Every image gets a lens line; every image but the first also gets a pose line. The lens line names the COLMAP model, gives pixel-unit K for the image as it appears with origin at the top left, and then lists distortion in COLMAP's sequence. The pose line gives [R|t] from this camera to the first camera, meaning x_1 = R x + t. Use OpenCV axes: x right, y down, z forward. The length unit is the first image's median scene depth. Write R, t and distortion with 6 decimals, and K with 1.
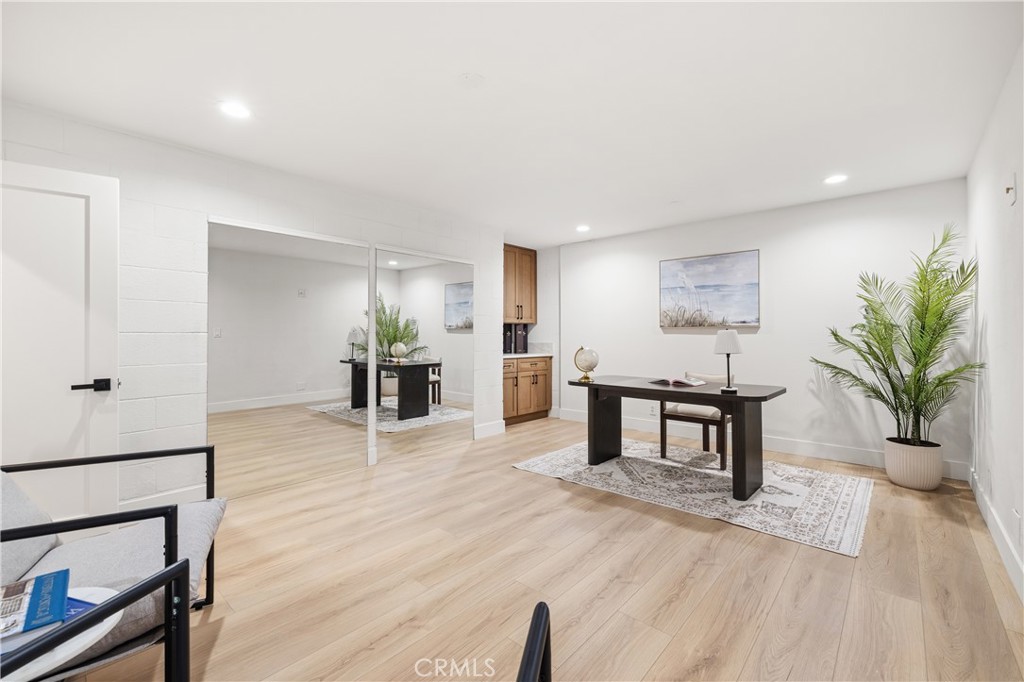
lens RADIAL K [[434.0, 0, 512.2], [0, 434.0, 339.3], [0, 0, 1]] dist [-0.001249, -0.000077]
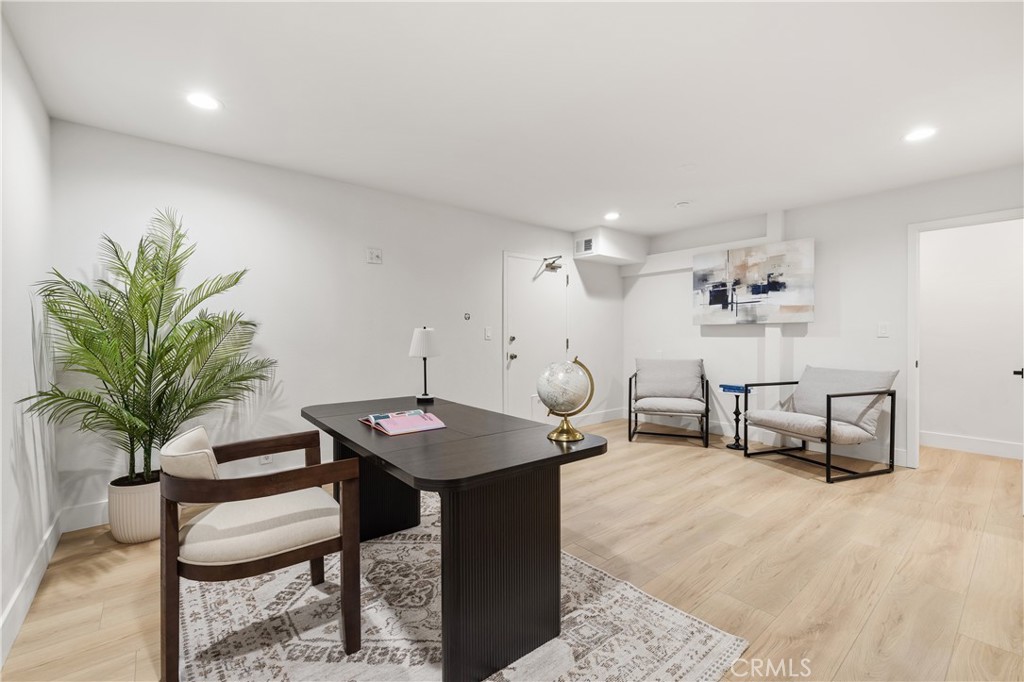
lens RADIAL K [[434.0, 0, 511.4], [0, 434.0, 343.6], [0, 0, 1]] dist [-0.001249, -0.000077]
pose [[-0.988188, 0.005211, 0.153155, 0.207881], [0.008711, 0.999716, 0.022189, -0.011041], [-0.152996, 0.023261, -0.987953, 1.904477]]
